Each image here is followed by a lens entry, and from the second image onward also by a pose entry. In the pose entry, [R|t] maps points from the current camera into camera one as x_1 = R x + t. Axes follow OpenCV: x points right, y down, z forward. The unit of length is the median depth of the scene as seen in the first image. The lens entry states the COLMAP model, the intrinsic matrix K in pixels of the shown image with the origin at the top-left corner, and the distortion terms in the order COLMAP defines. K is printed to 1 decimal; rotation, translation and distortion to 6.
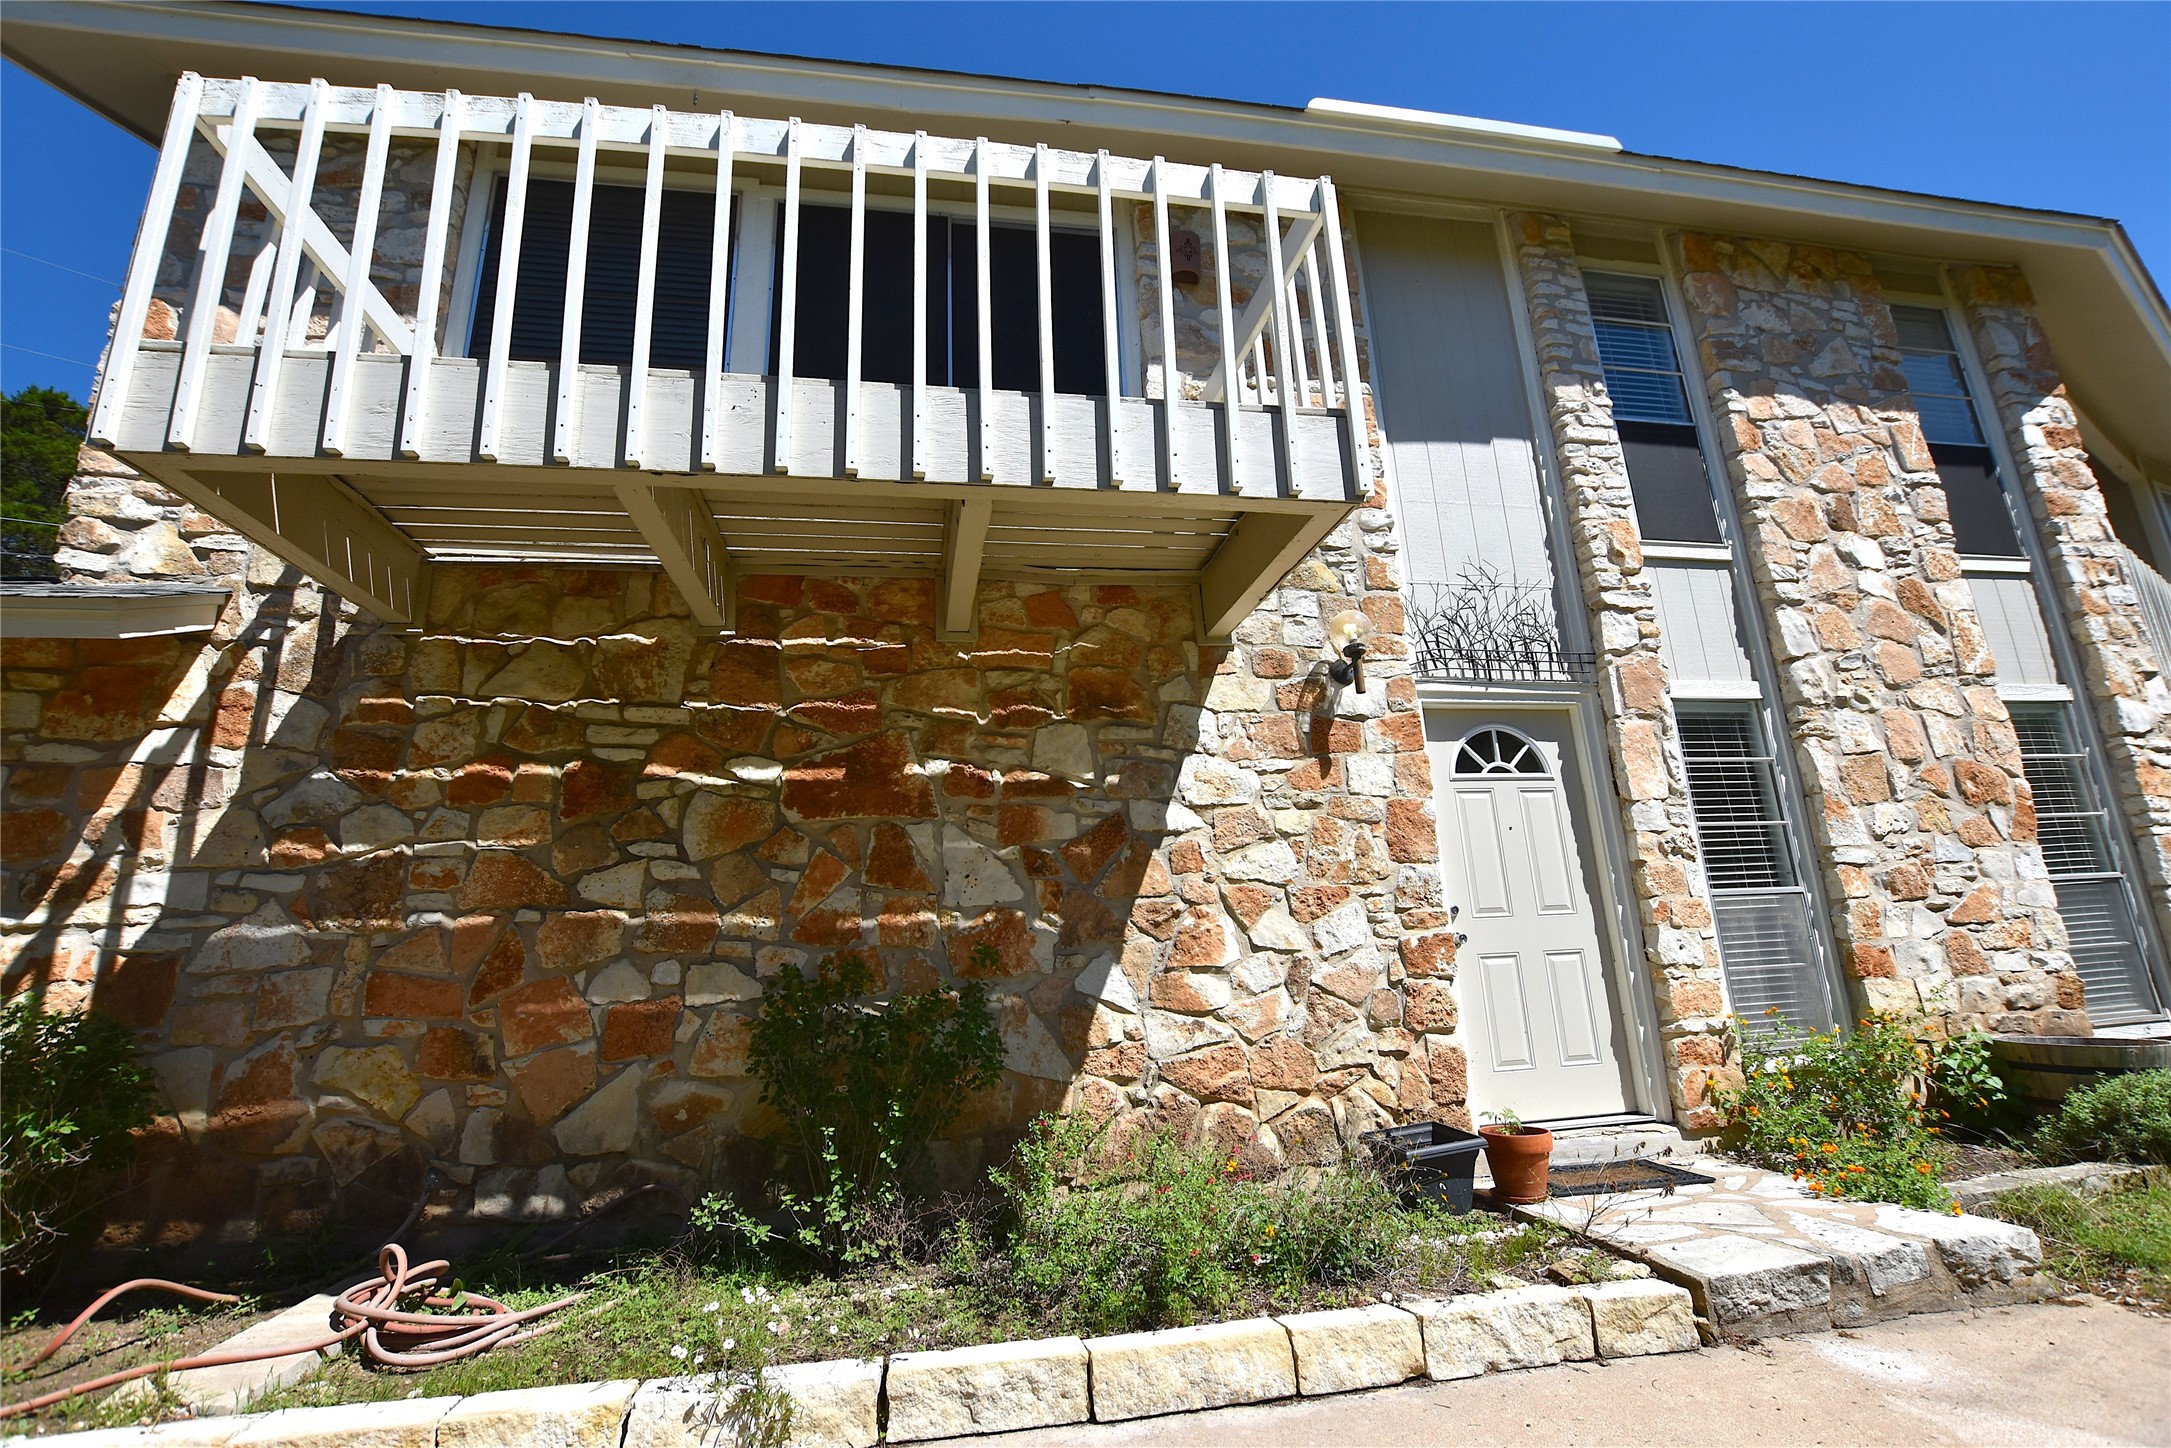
lens RADIAL K [[947.2, 0, 1084.7], [0, 947.2, 715.2], [0, 0, 1]] dist [-0.037859, 0.008615]
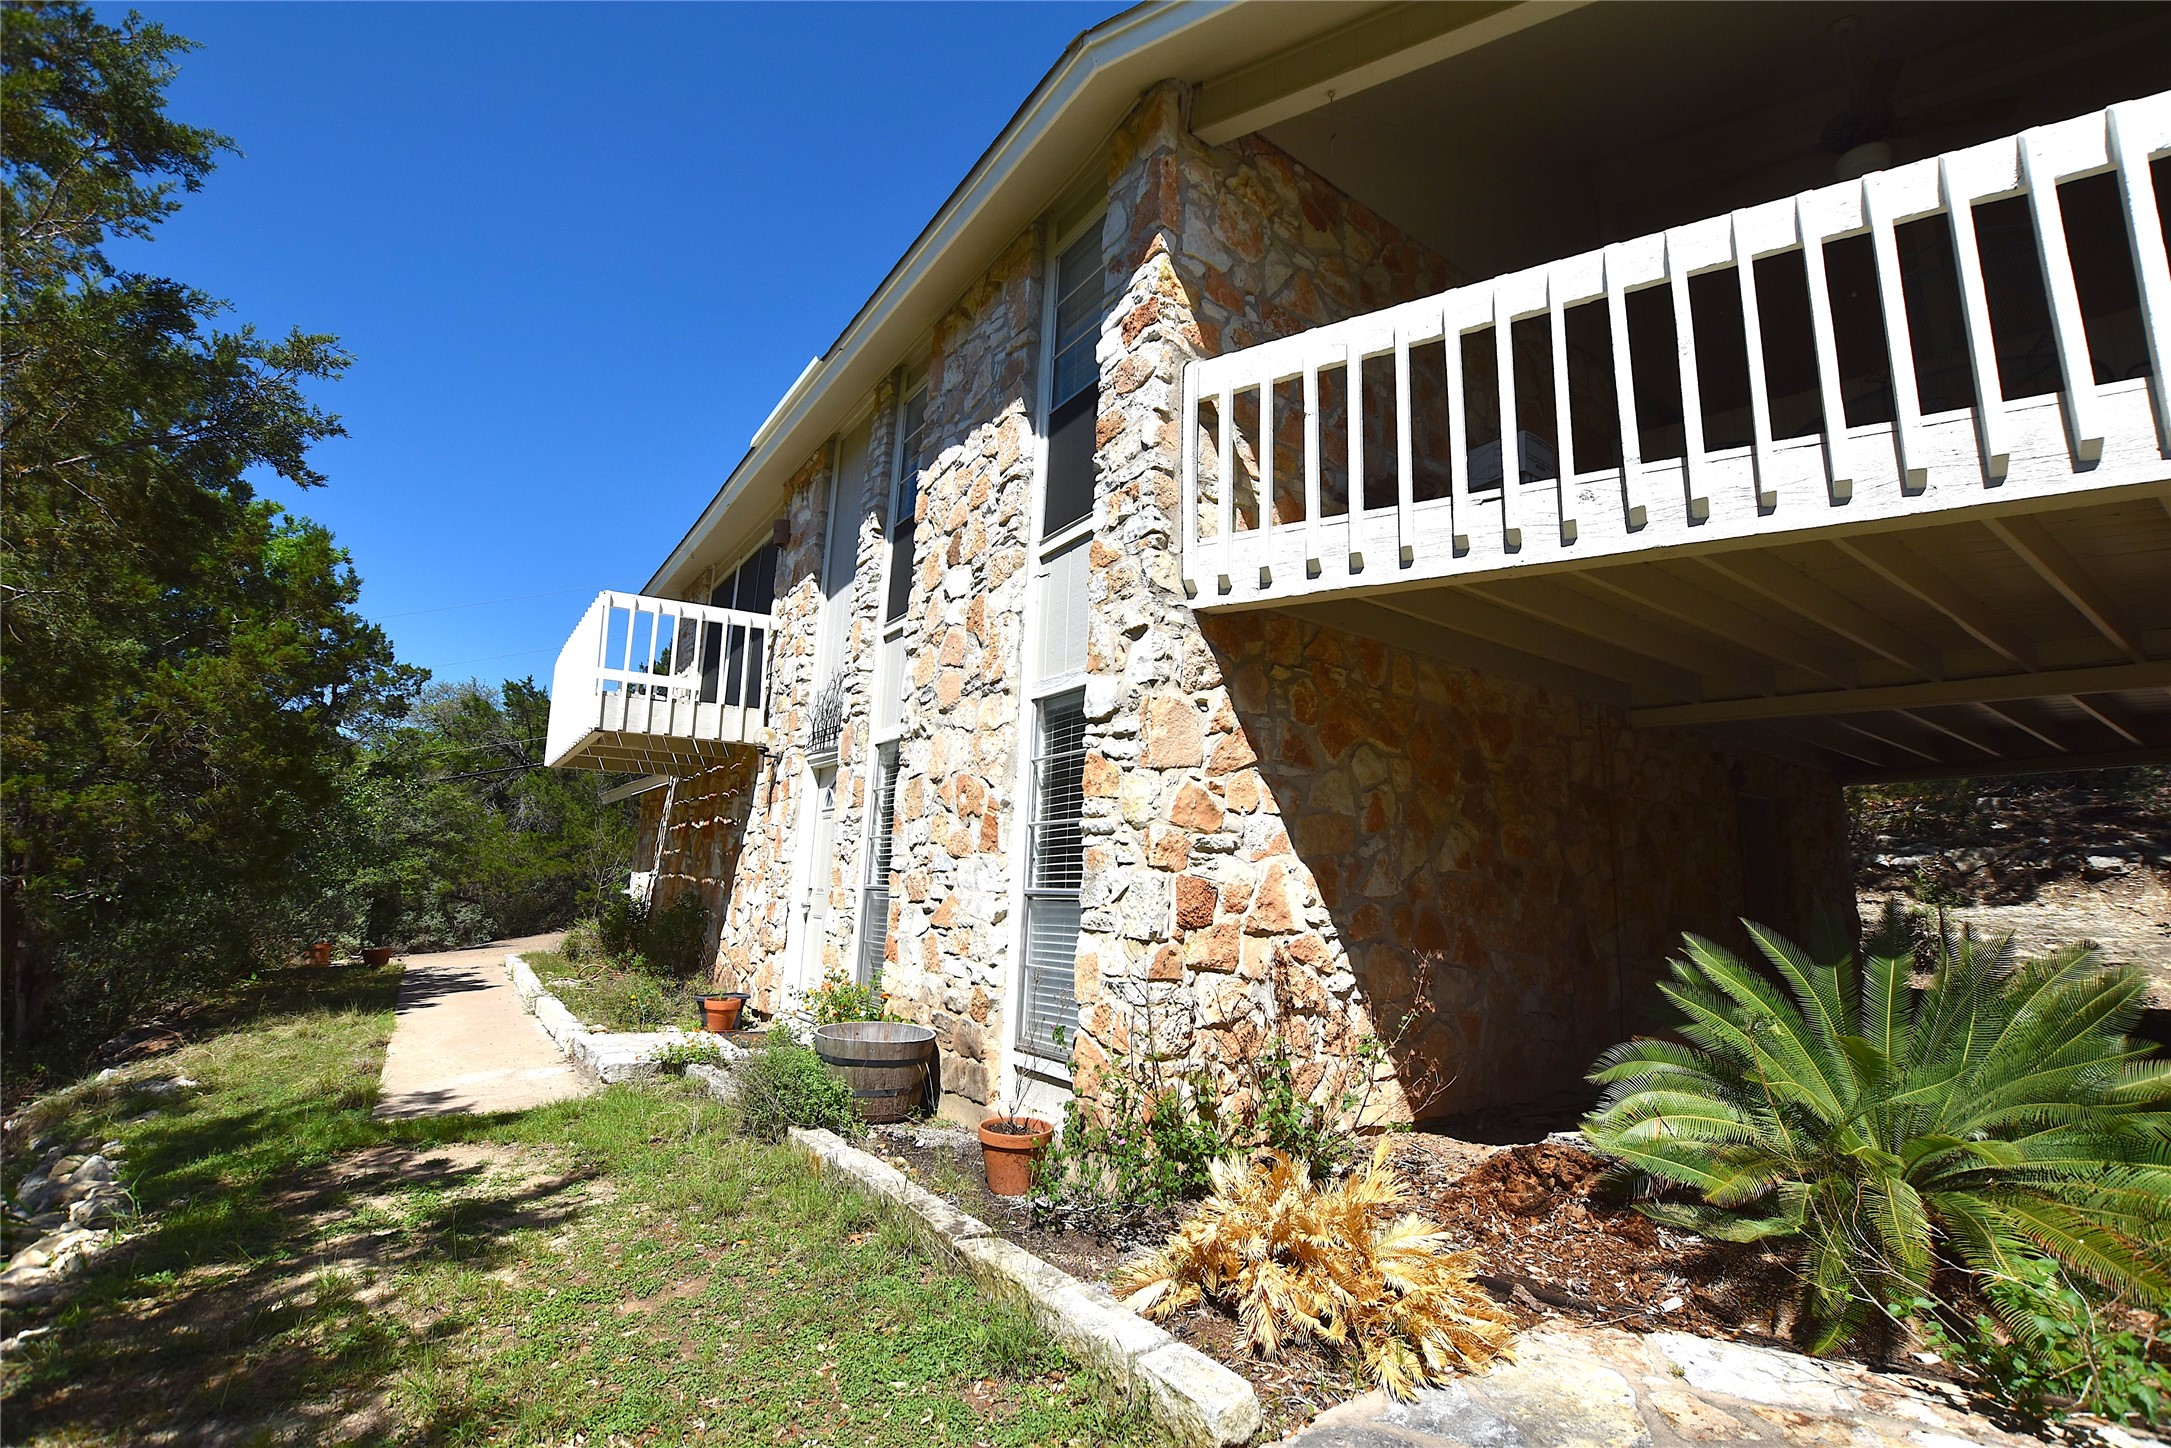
lens RADIAL K [[947.2, 0, 1084.7], [0, 947.2, 715.2], [0, 0, 1]] dist [-0.037859, 0.008615]
pose [[0.428752, -0.117423, -0.895759, 1.886465], [0.173098, 0.983824, -0.046114, 0.053152], [0.886684, -0.135283, 0.442143, 0.625596]]
